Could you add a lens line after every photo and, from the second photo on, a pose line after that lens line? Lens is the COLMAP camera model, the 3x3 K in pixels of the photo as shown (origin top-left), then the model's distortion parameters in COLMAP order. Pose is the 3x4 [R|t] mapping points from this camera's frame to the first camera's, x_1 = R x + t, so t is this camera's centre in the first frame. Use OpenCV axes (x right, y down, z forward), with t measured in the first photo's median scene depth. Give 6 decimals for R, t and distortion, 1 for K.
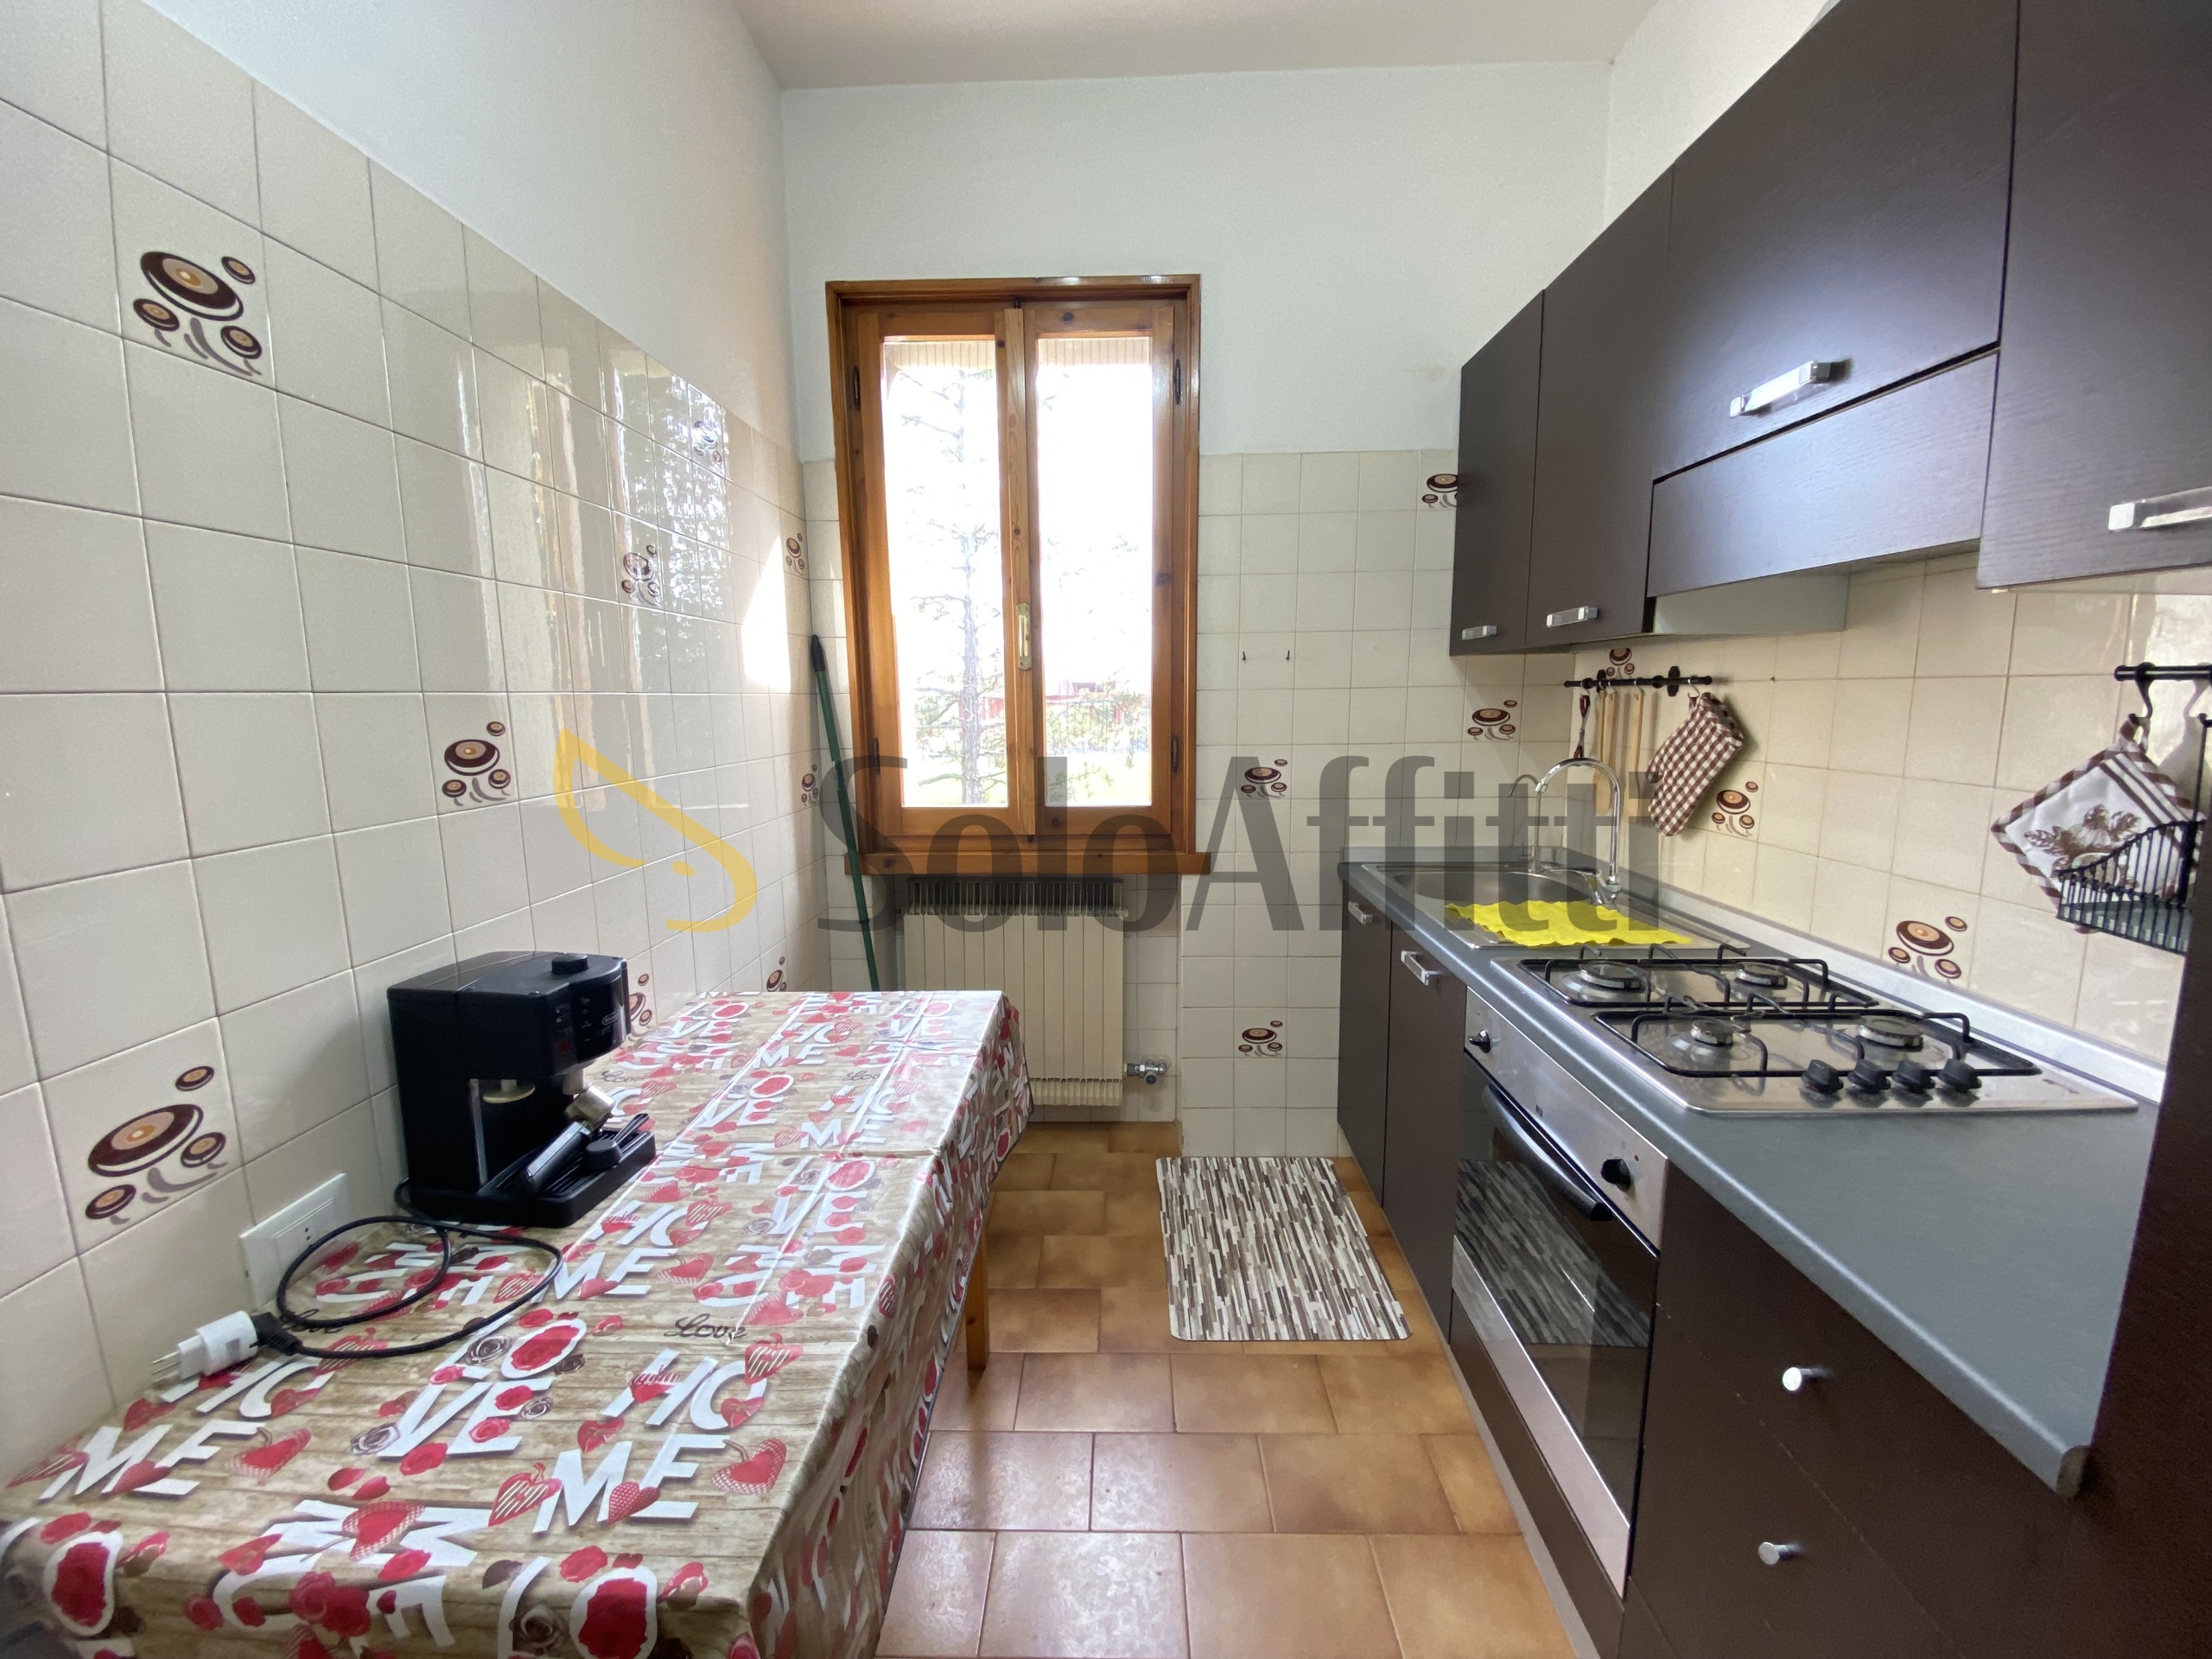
lens RADIAL K [[892.0, 0, 1103.9], [0, 892.0, 831.4], [0, 0, 1]] dist [0.021077, -0.021267]
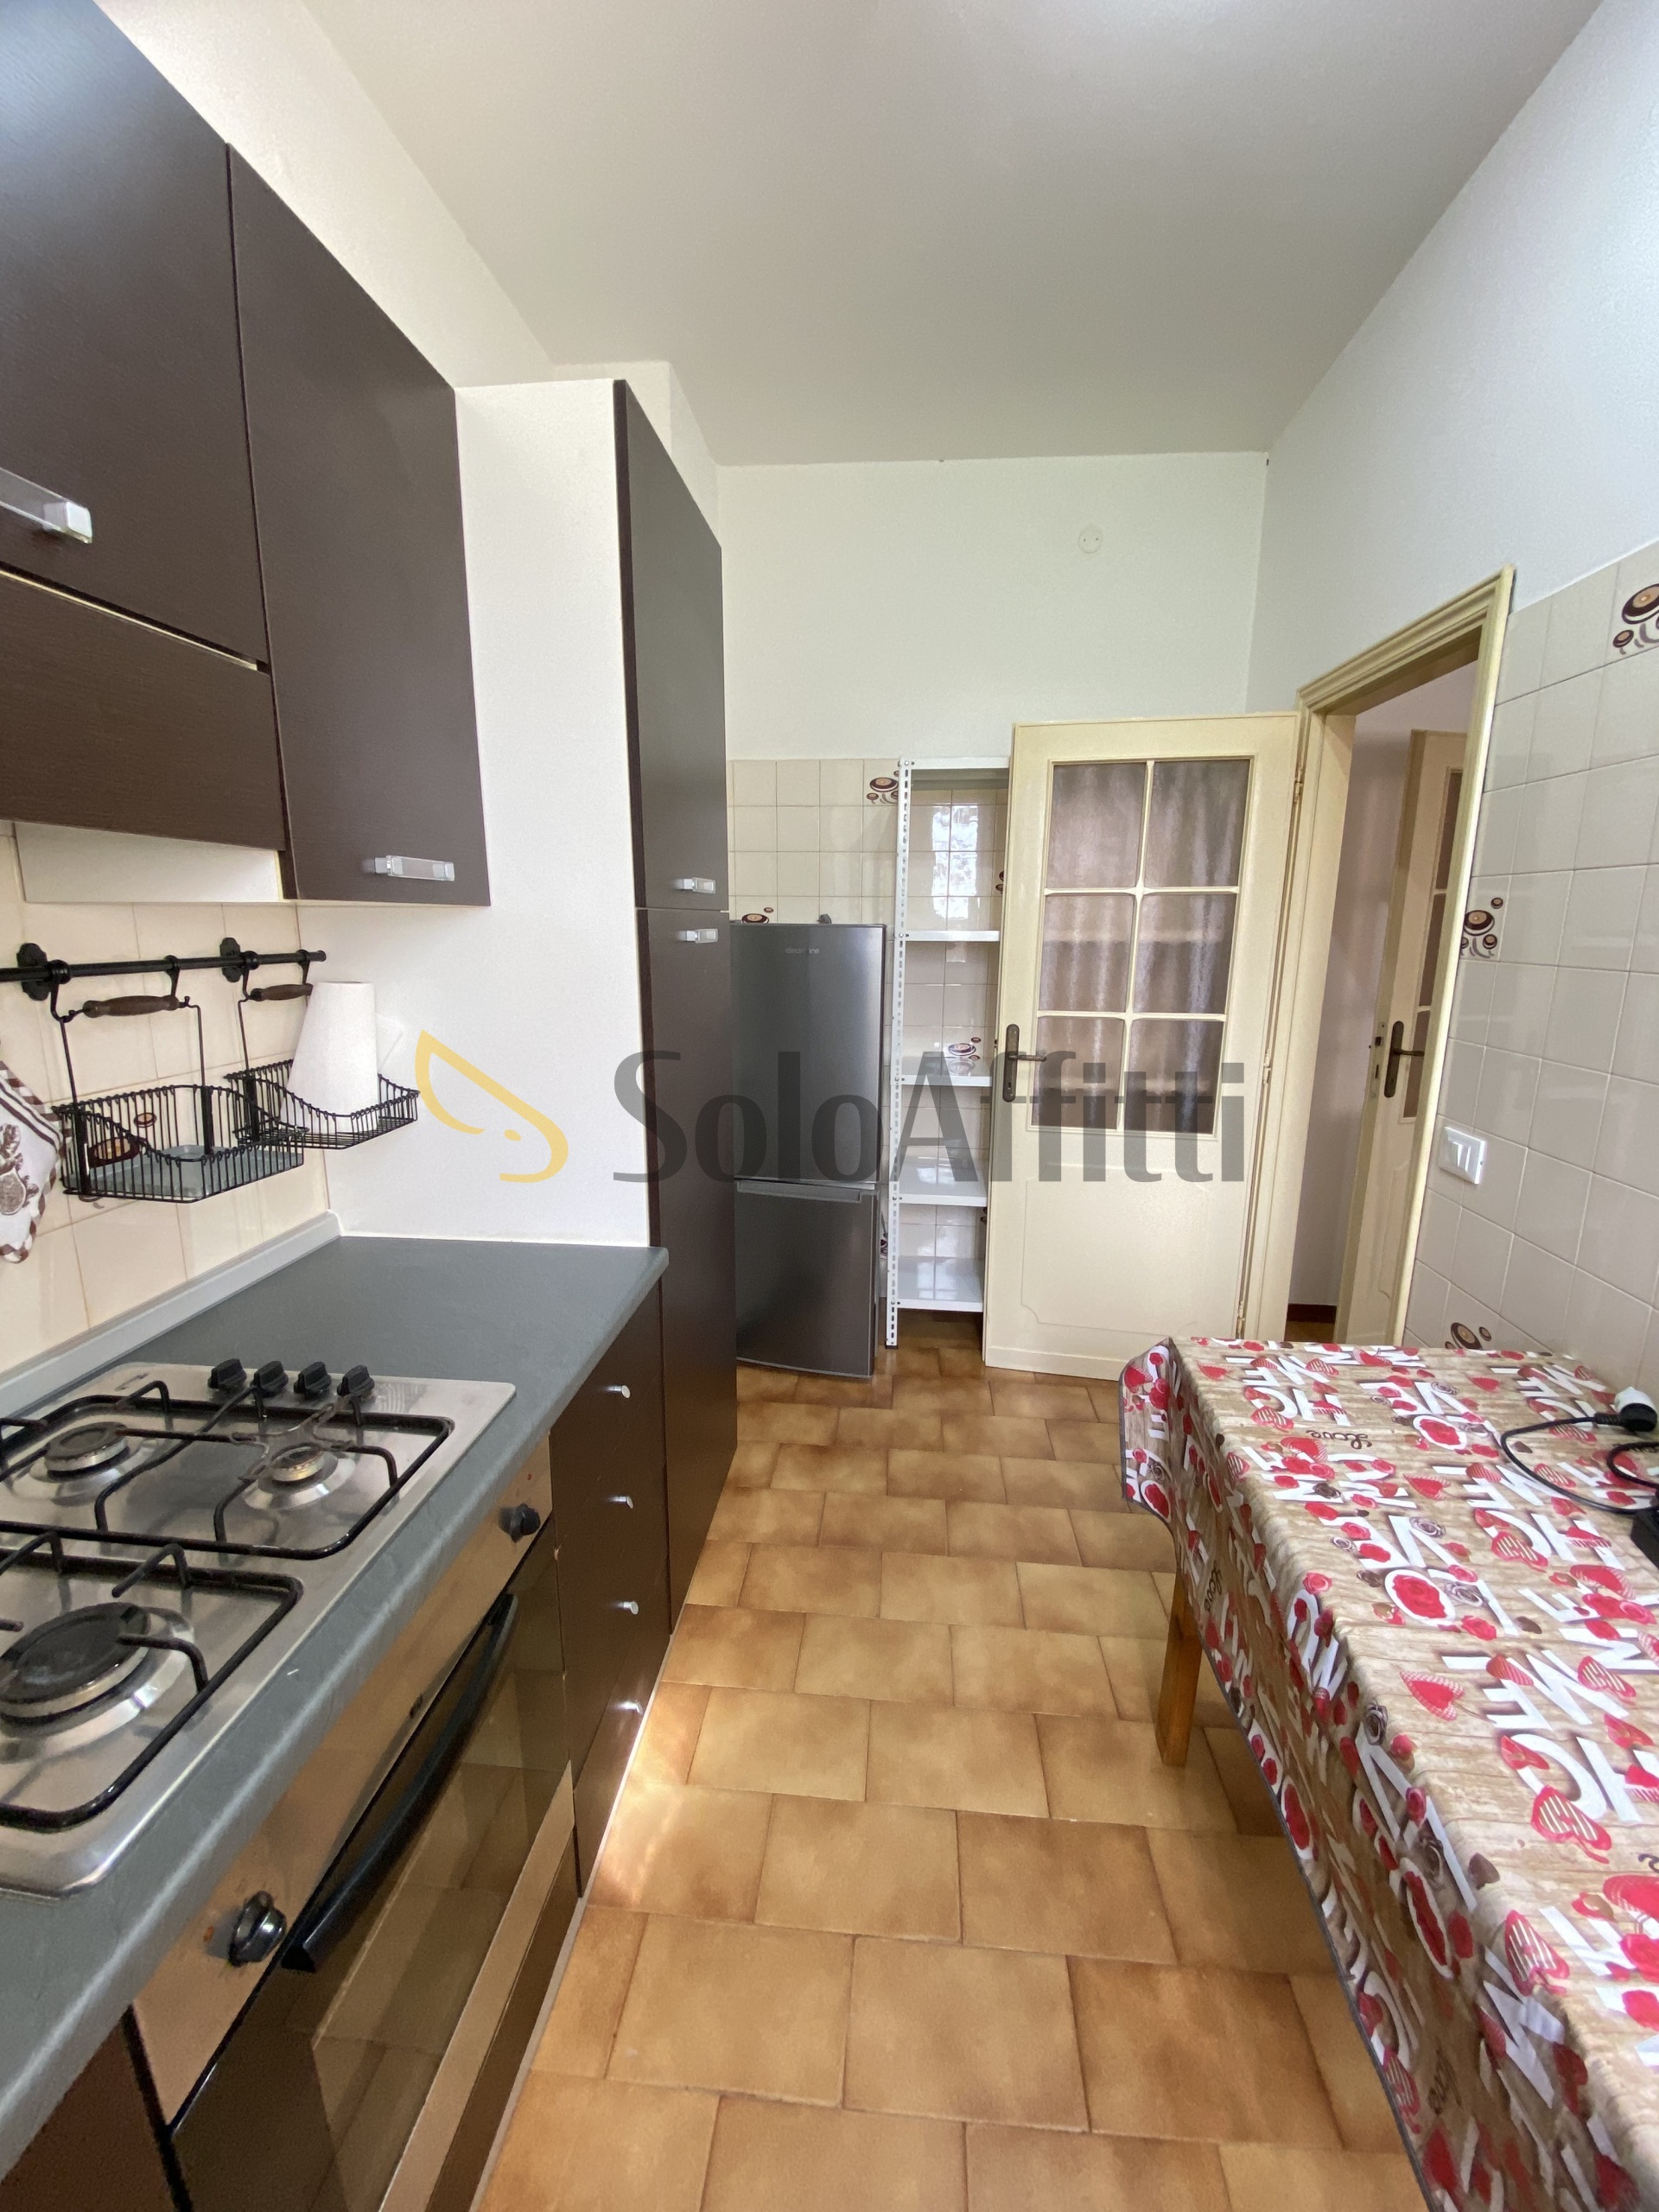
lens RADIAL K [[892.0, 0, 824.8], [0, 892.0, 1101.6], [0, 0, 1]] dist [0.021077, -0.021267]
pose [[-0.996870, -0.008035, 0.078645, 0.194936], [0.019278, 0.940083, 0.340400, -0.329119], [-0.076668, 0.340851, -0.936986, 1.659017]]
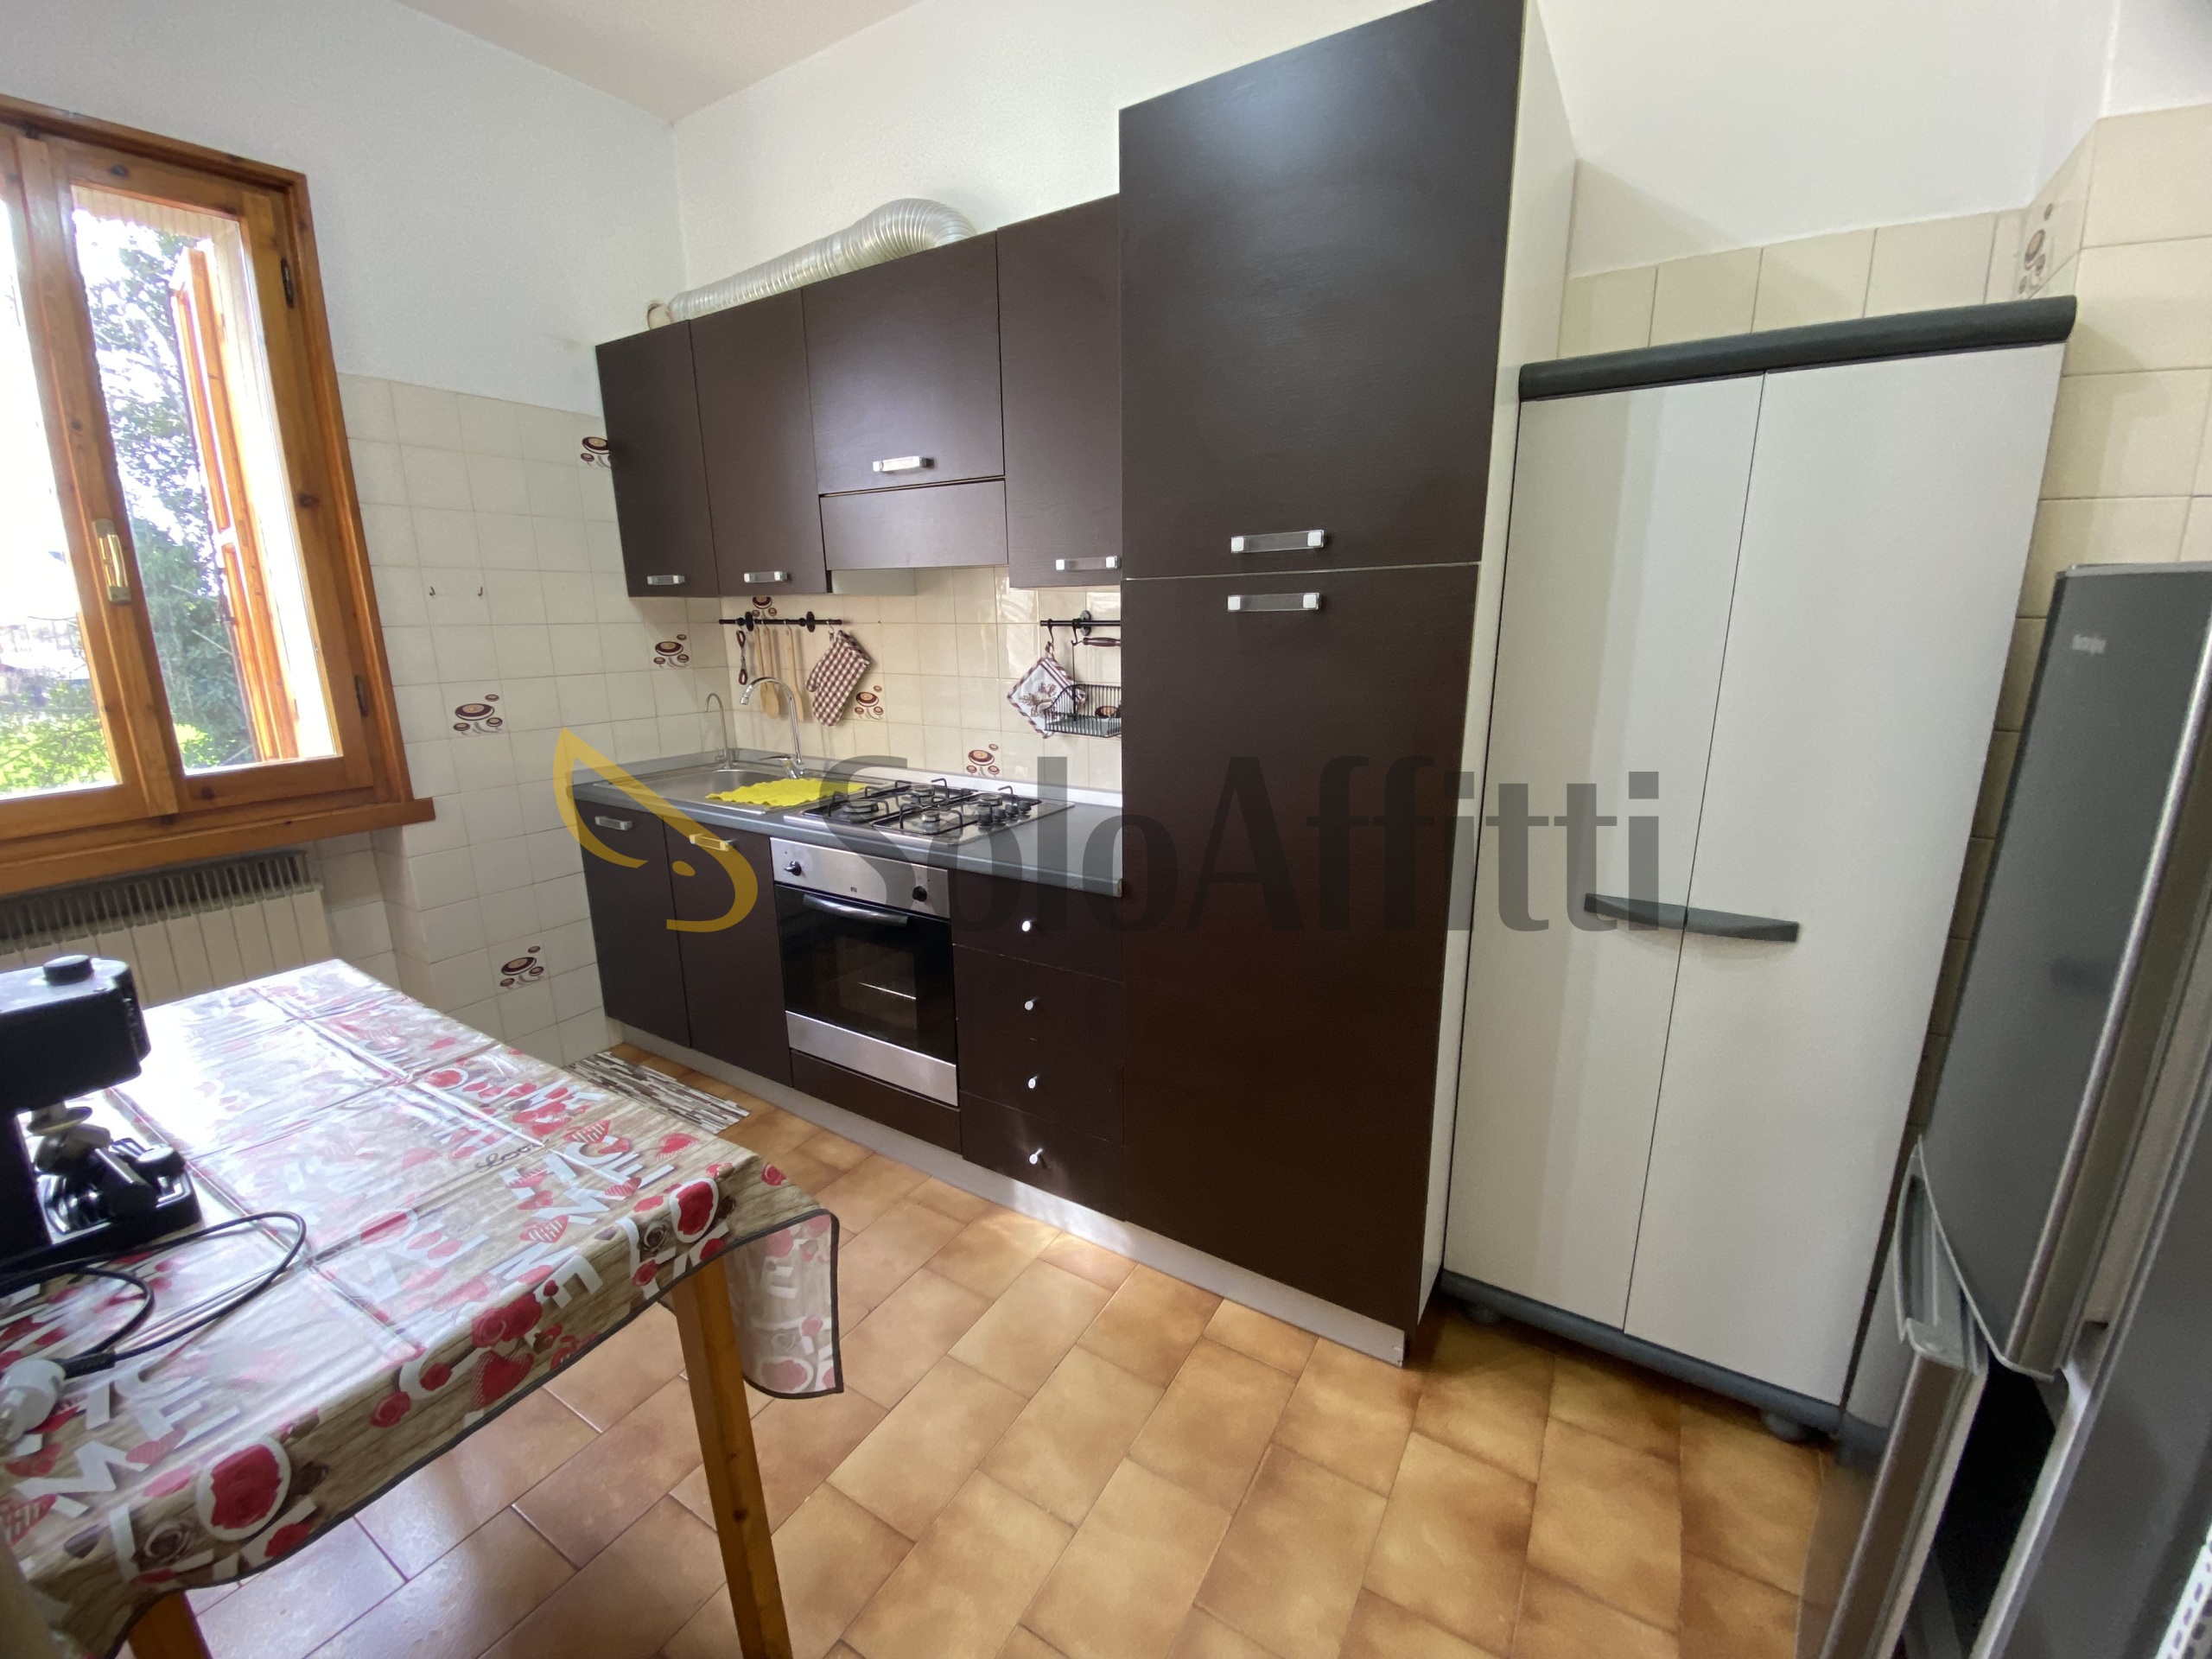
lens RADIAL K [[892.0, 0, 1103.9], [0, 892.0, 831.4], [0, 0, 1]] dist [0.021077, -0.021267]
pose [[0.505238, -0.198752, 0.839781, -0.748896], [0.130756, 0.979513, 0.153156, 0.014926], [-0.853017, 0.032426, 0.520876, -0.298786]]
